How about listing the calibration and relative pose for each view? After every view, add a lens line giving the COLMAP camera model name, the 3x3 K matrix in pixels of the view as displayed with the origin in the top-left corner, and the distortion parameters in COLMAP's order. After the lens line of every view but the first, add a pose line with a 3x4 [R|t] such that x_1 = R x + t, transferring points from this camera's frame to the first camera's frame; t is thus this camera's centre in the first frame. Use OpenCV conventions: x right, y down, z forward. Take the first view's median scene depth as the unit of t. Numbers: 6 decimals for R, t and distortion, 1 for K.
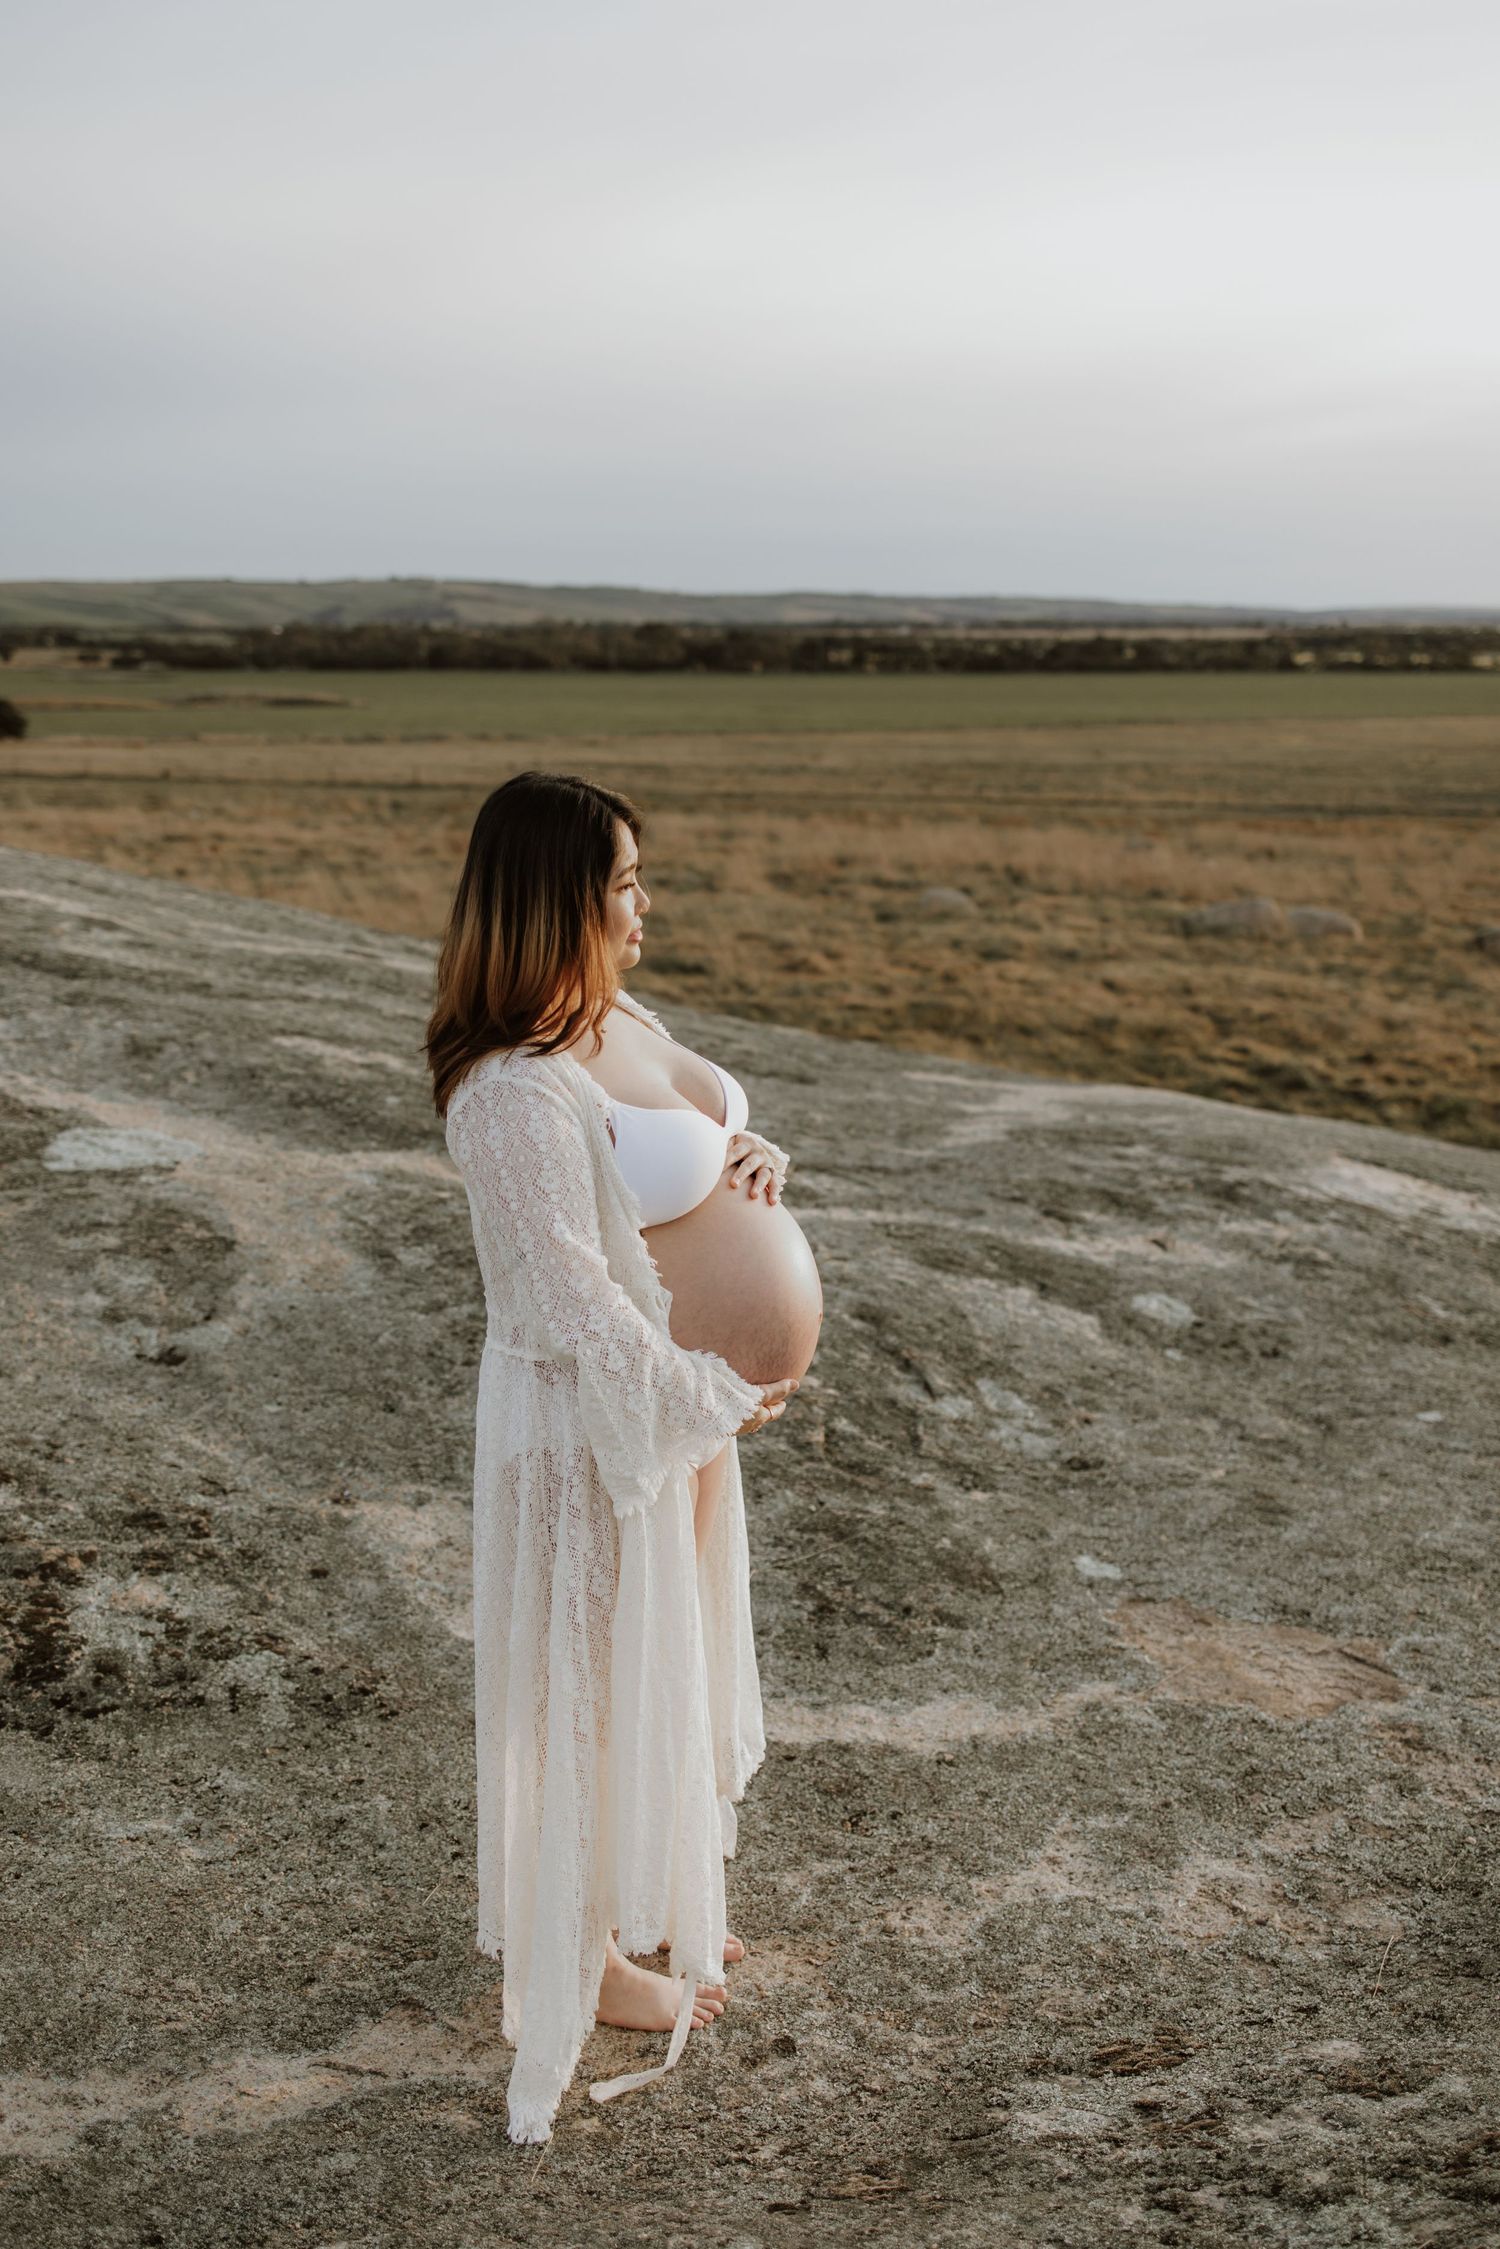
lens RADIAL K [[2278.5, 0, 750.0], [0, 2278.5, 1124.5], [0, 0, 1]] dist [0.011868, -0.012366]
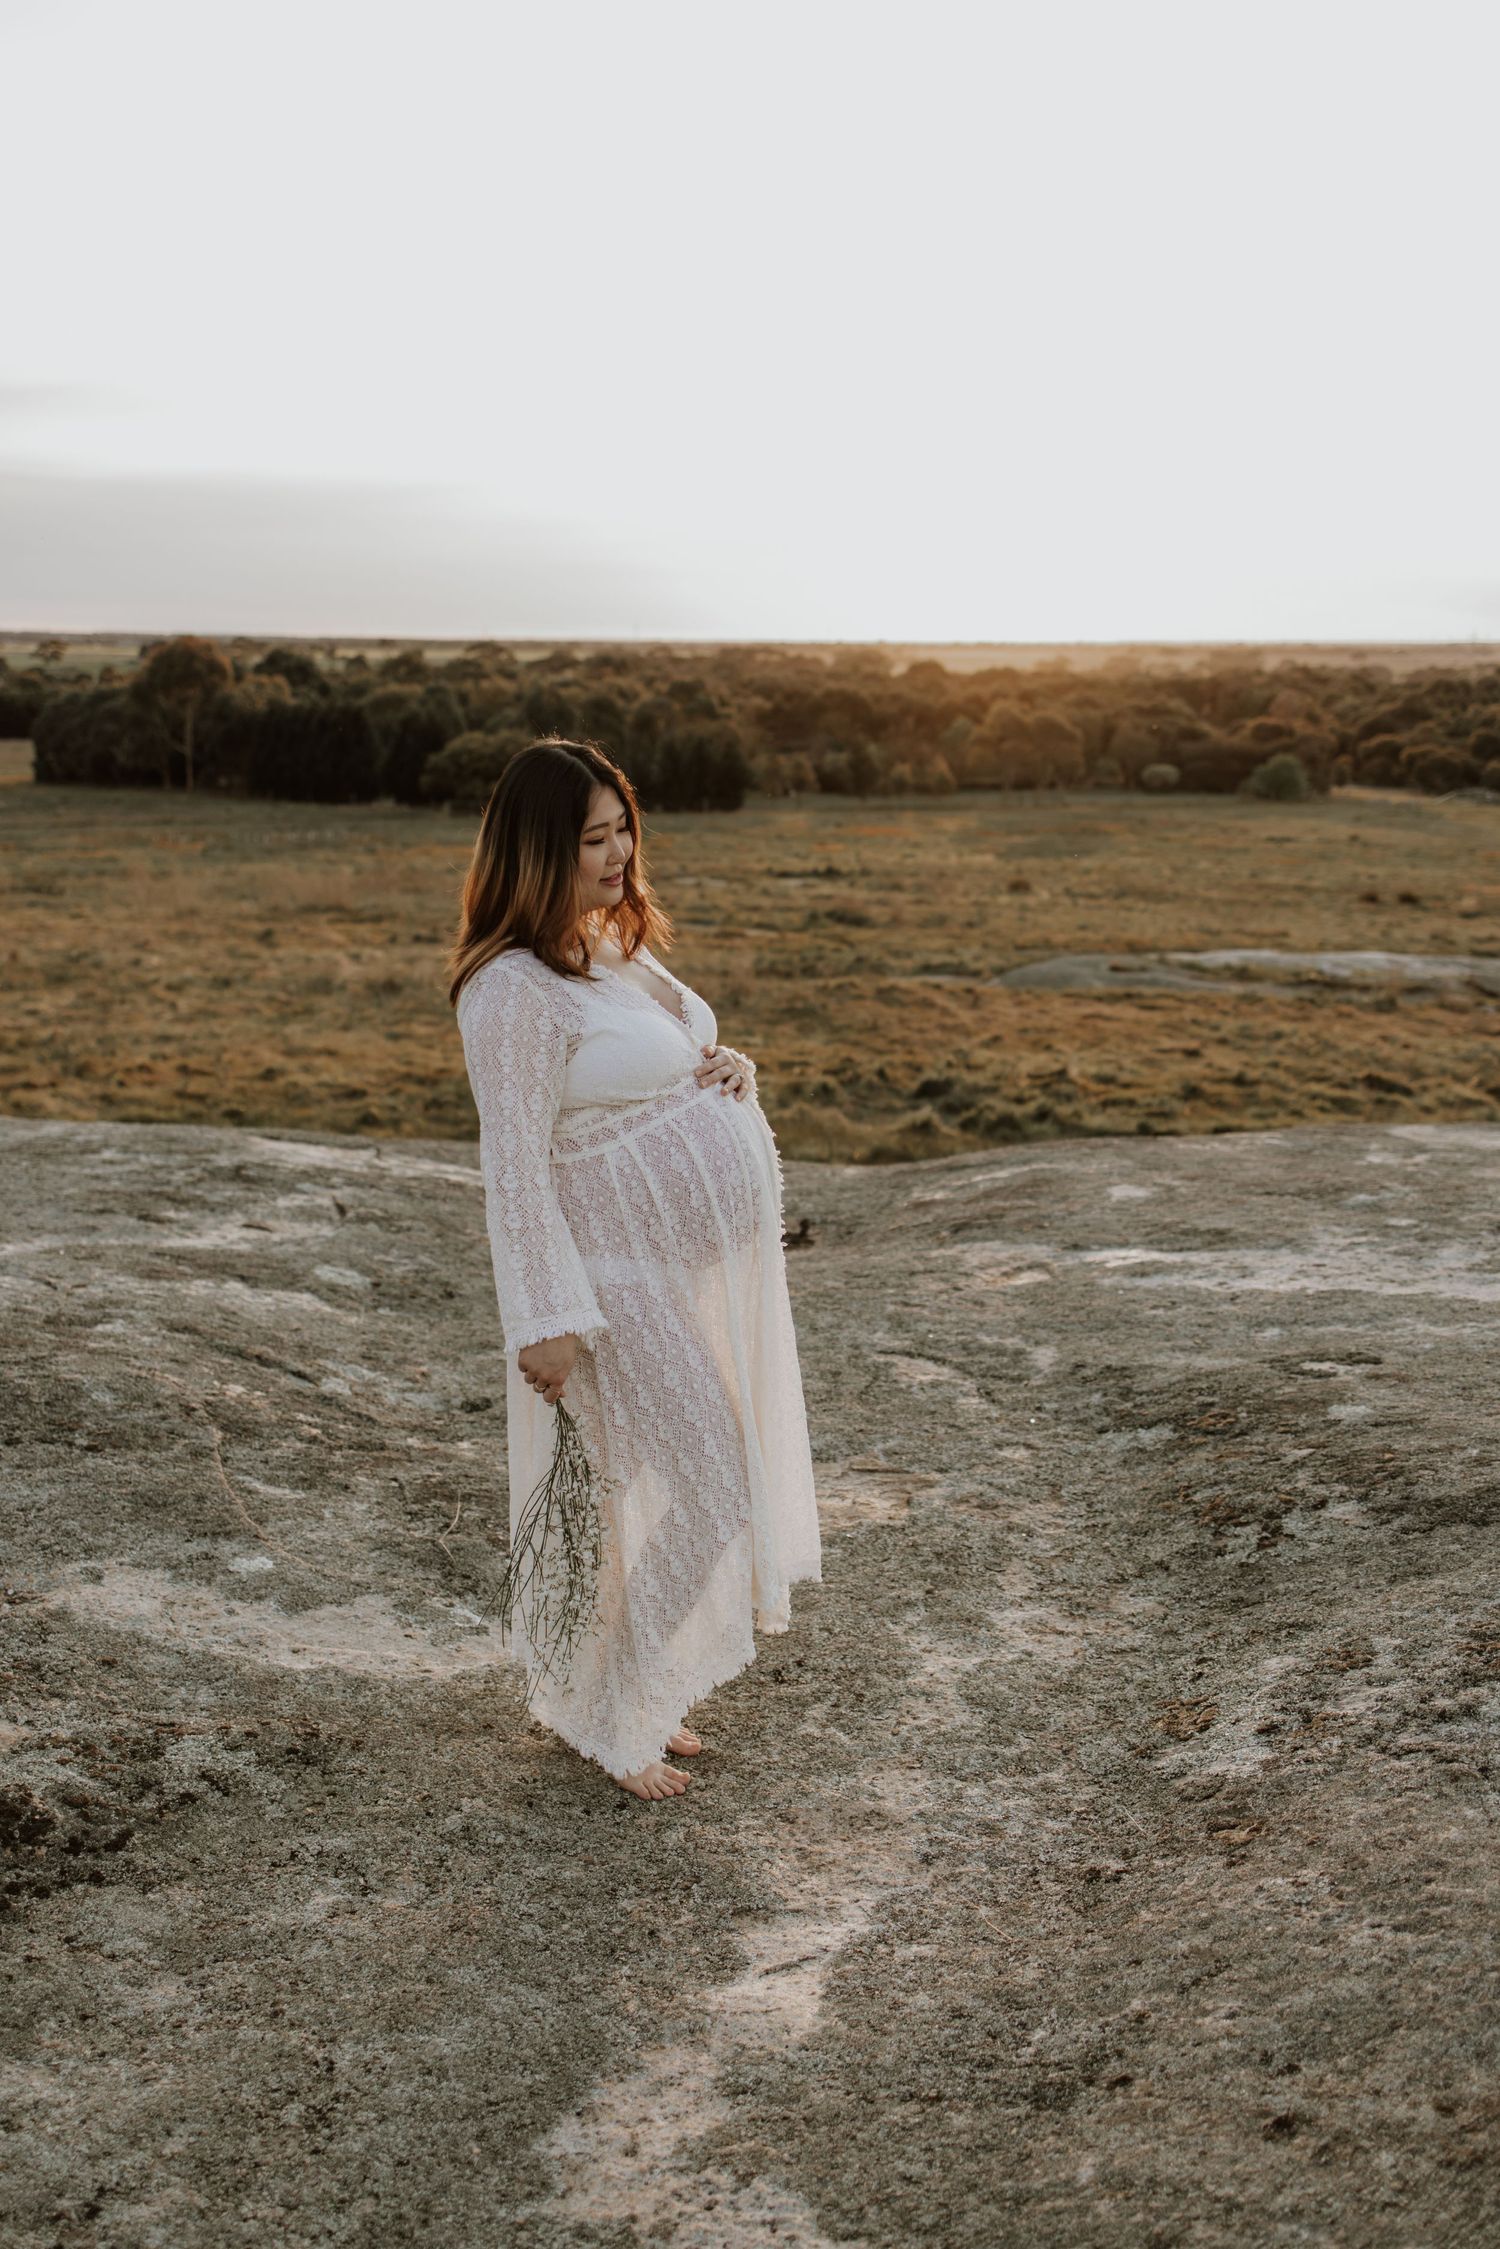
lens RADIAL K [[2312.4, 0, 750.0], [0, 2312.4, 1124.5], [0, 0, 1]] dist [0.007424, 0.010807]
pose [[0.697769, -0.145374, 0.701416, -0.110137], [0.150920, 0.987046, 0.054438, -0.004727], [-0.700244, 0.067873, 0.710670, 0.026212]]
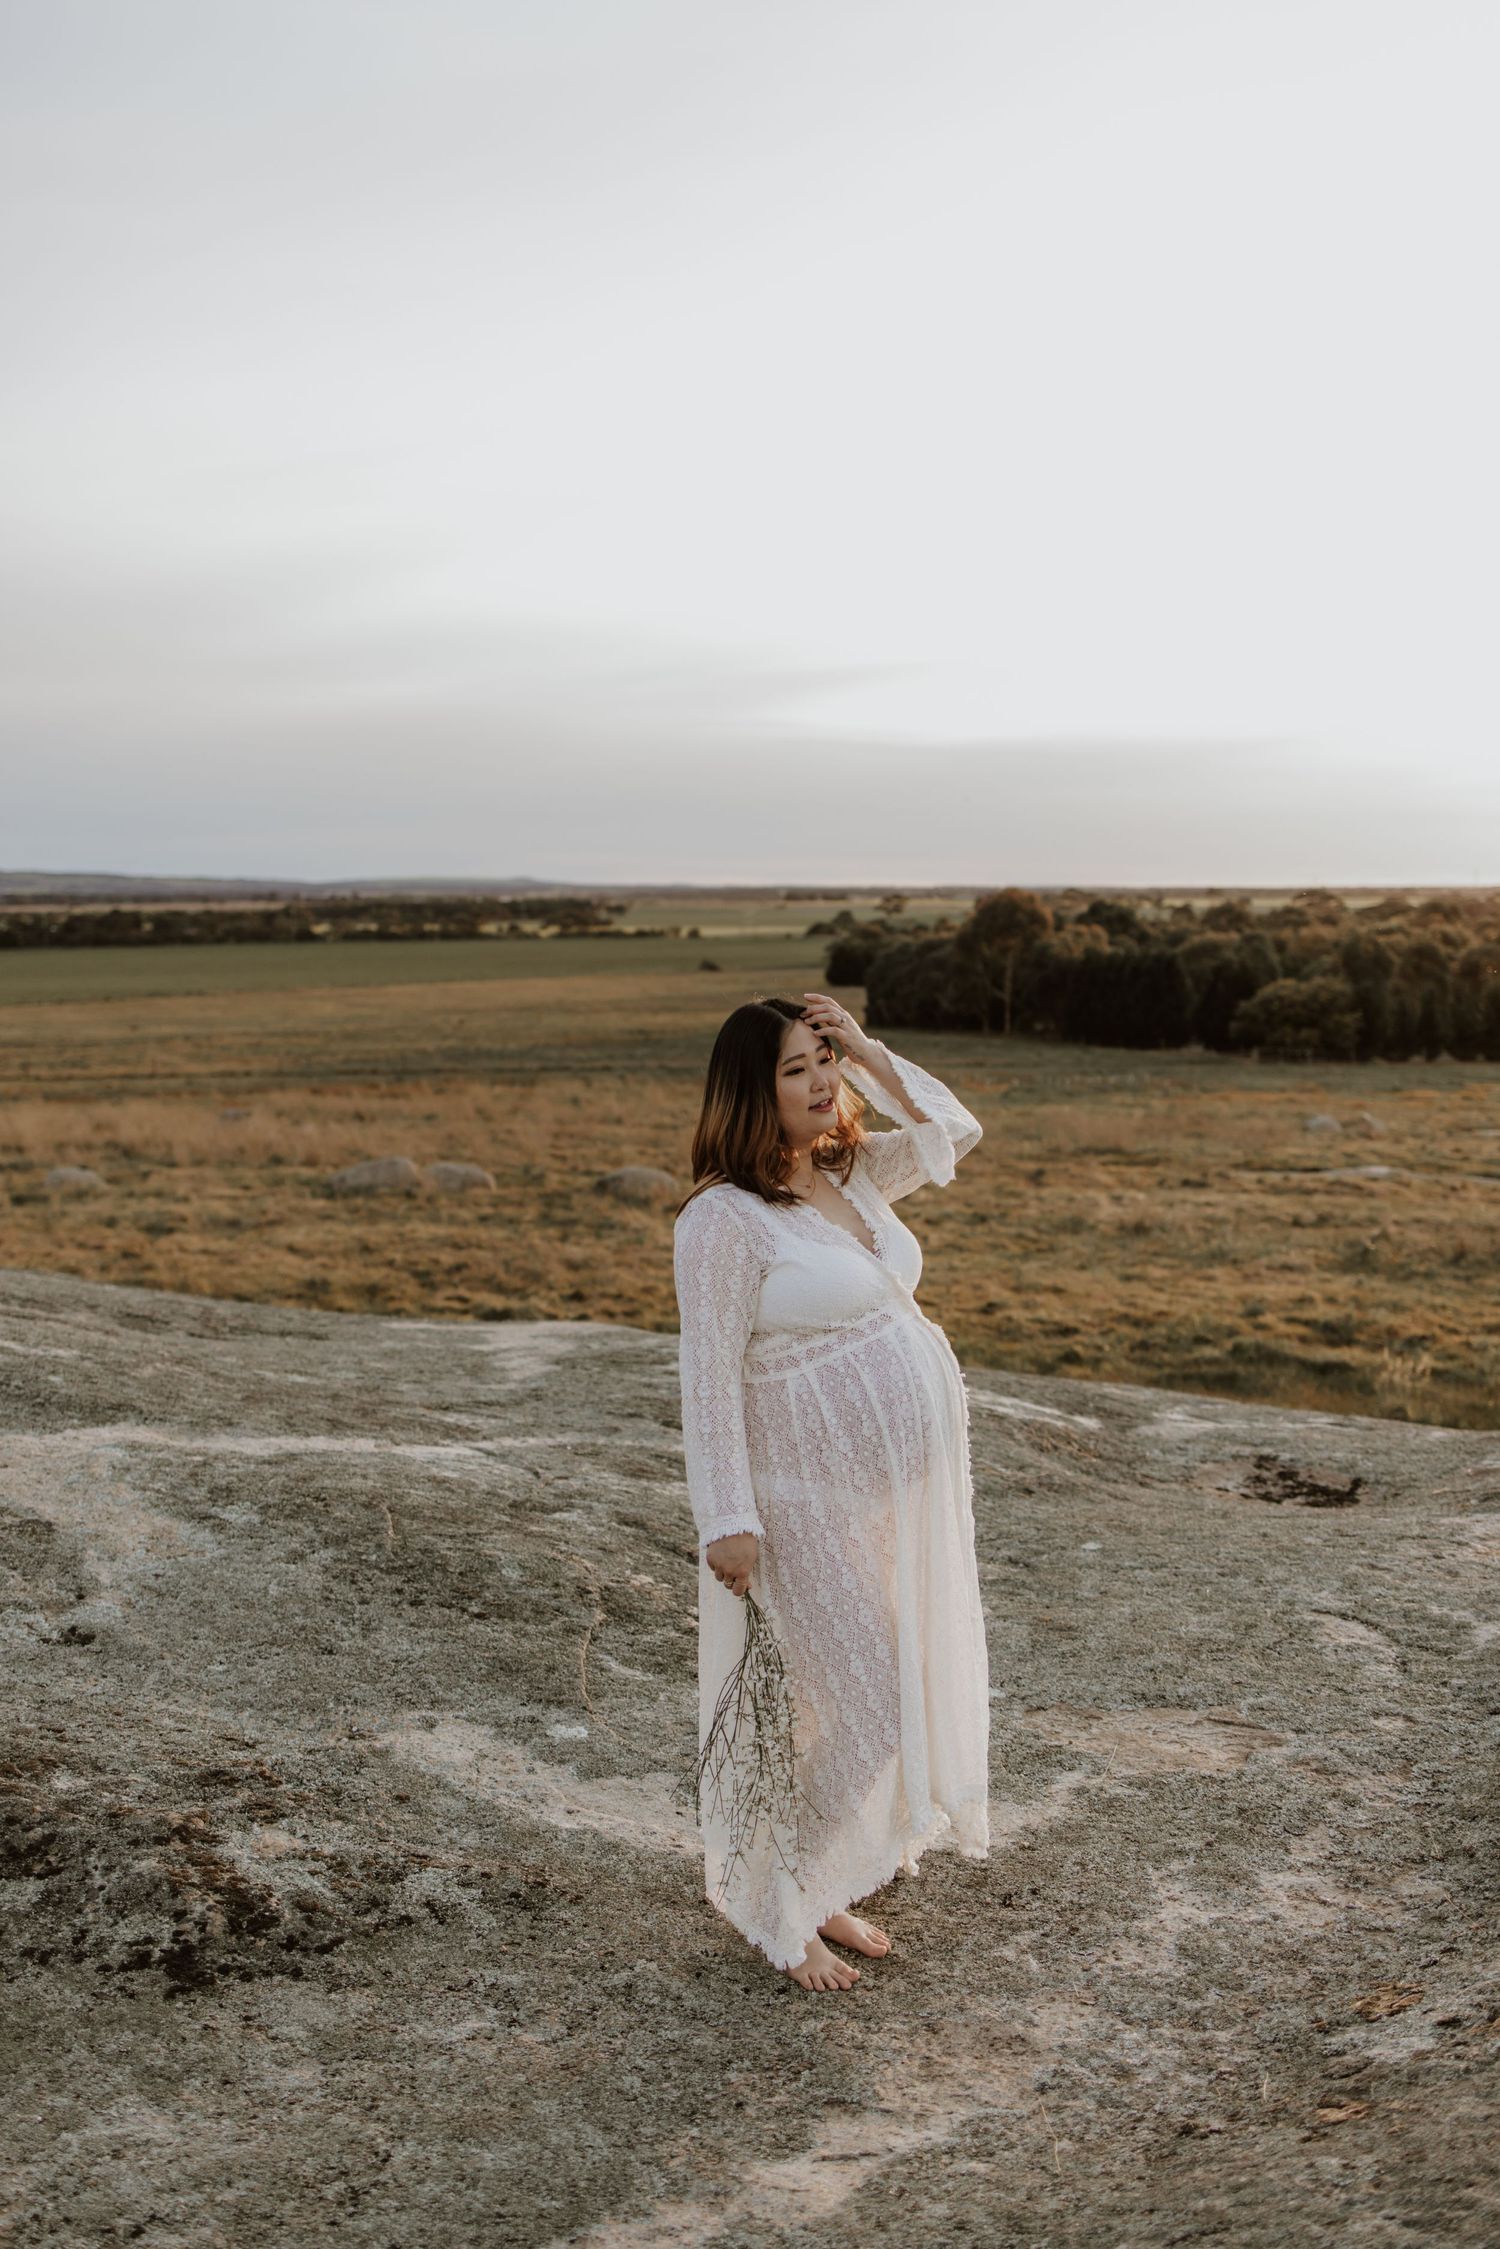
lens RADIAL K [[2304.4, 0, 750.0], [0, 2304.4, 1124.5], [0, 0, 1]] dist [0.043046, -0.043557]
pose [[0.906018, -0.051995, 0.420033, -0.083061], [0.100860, 0.990358, -0.094963, 0.001486], [-0.411045, 0.128402, 0.902527, -0.010224]]
